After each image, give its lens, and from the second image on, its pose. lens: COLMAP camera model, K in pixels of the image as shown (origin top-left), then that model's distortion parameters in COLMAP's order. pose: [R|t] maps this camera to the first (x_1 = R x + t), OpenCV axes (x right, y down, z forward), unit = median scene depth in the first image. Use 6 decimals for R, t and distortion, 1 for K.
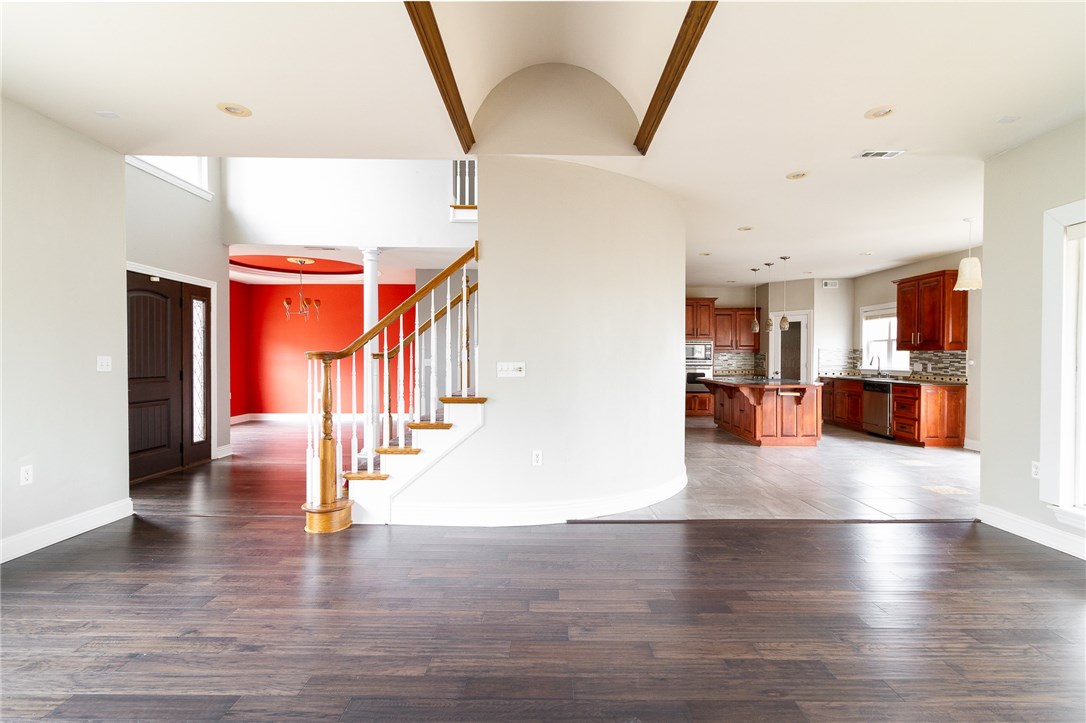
lens RADIAL K [[504.3, 0, 541.4], [0, 504.3, 365.9], [0, 0, 1]] dist [-0.002285, 0.000104]
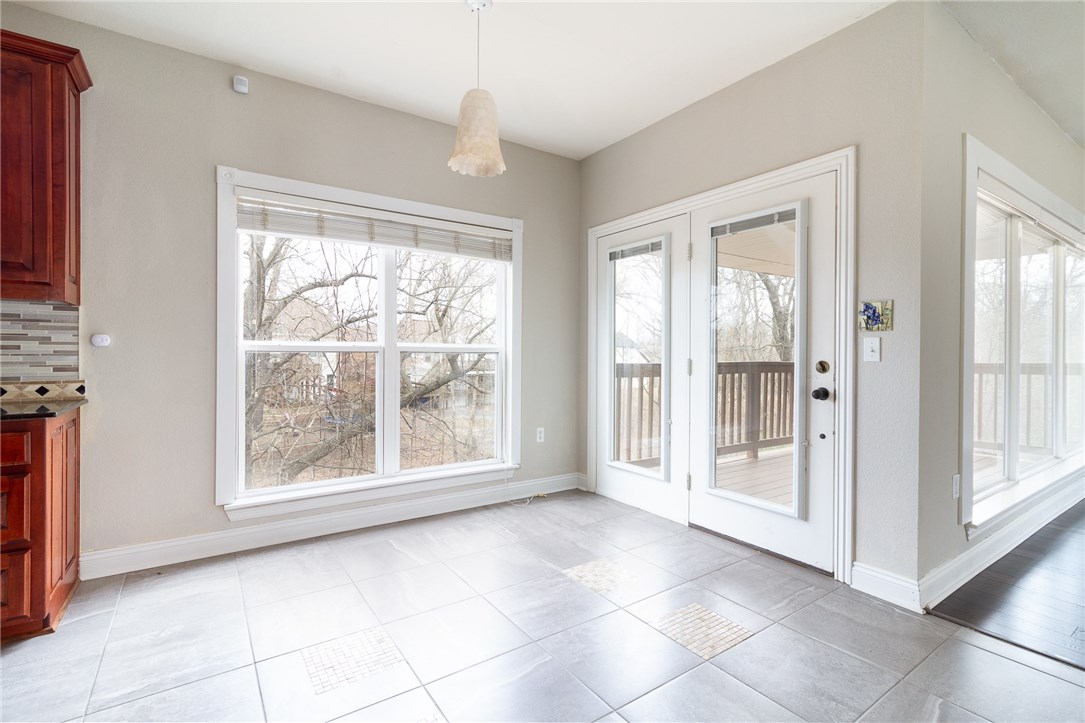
lens RADIAL K [[503.9, 0, 543.9], [0, 503.9, 358.5], [0, 0, 1]] dist [-0.002285, 0.000104]
pose [[-0.578332, -0.012809, 0.815701, 0.315673], [0.008305, 0.999732, 0.021587, 0.000921], [-0.815759, 0.019259, -0.578071, 0.817557]]
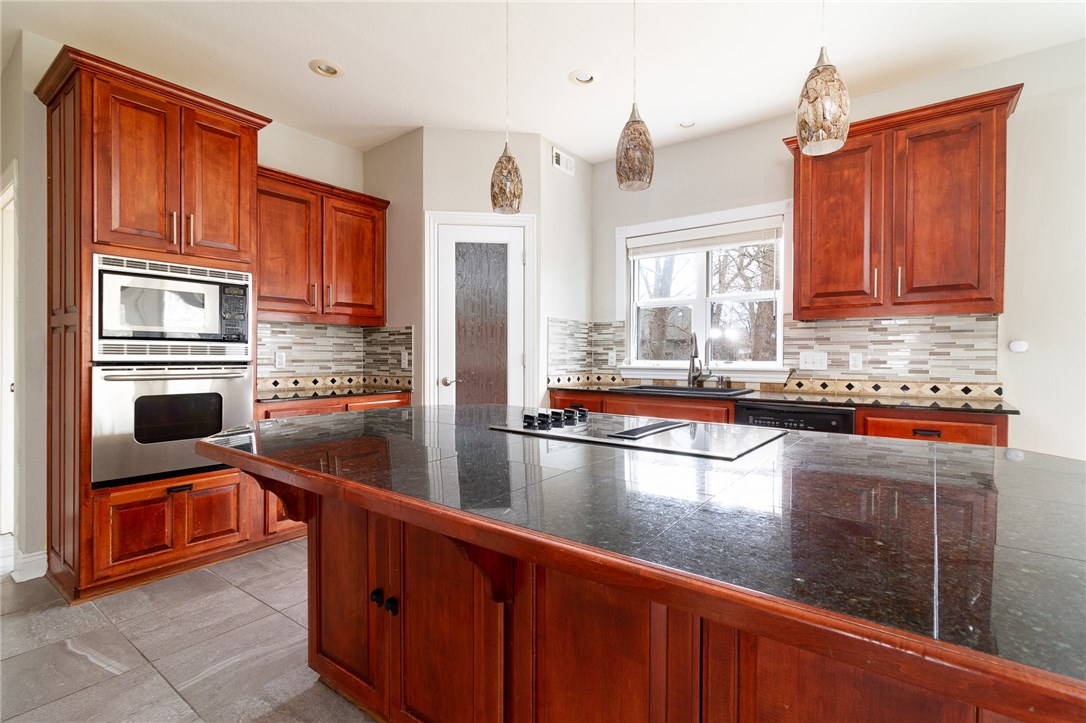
lens RADIAL K [[504.3, 0, 548.0], [0, 504.3, 359.1], [0, 0, 1]] dist [-0.002285, 0.000104]
pose [[0.582551, -0.007771, 0.812757, 0.273732], [0.013524, 0.999909, -0.000133, -0.001719], [-0.812682, 0.011069, 0.582602, 0.921995]]
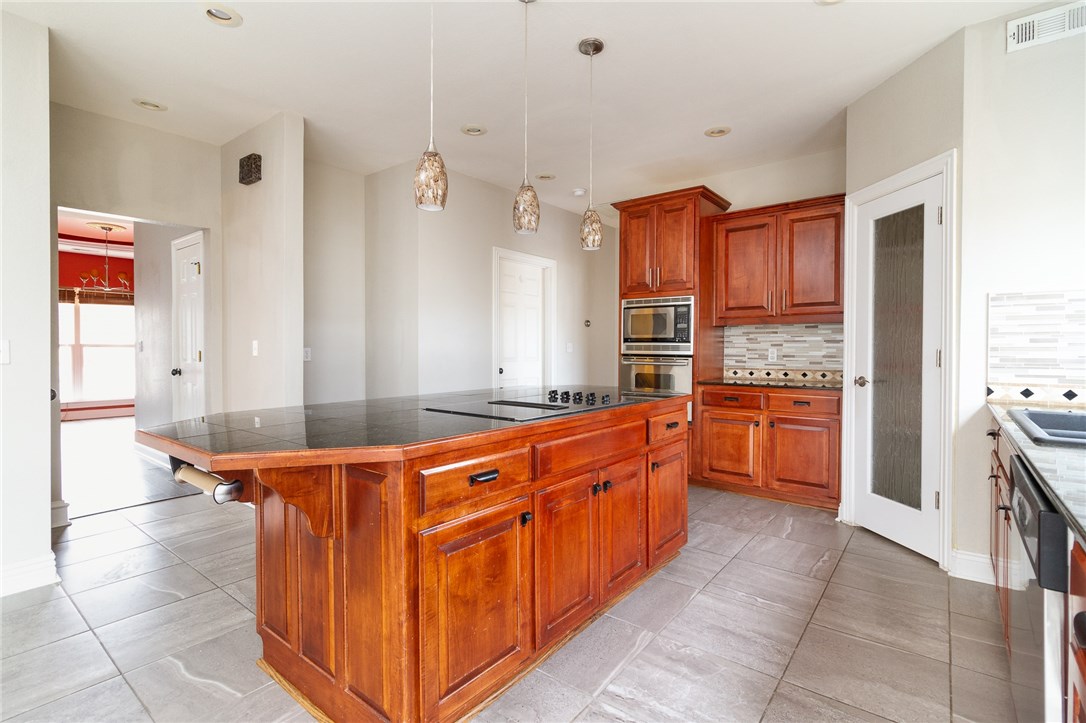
lens RADIAL K [[504.3, 0, 537.4], [0, 504.3, 356.8], [0, 0, 1]] dist [-0.002285, 0.000104]
pose [[0.792193, 0.008121, -0.610217, 0.628745], [-0.009980, 0.999950, 0.000351, 0.000049], [0.610189, 0.005812, 0.792235, 0.785593]]
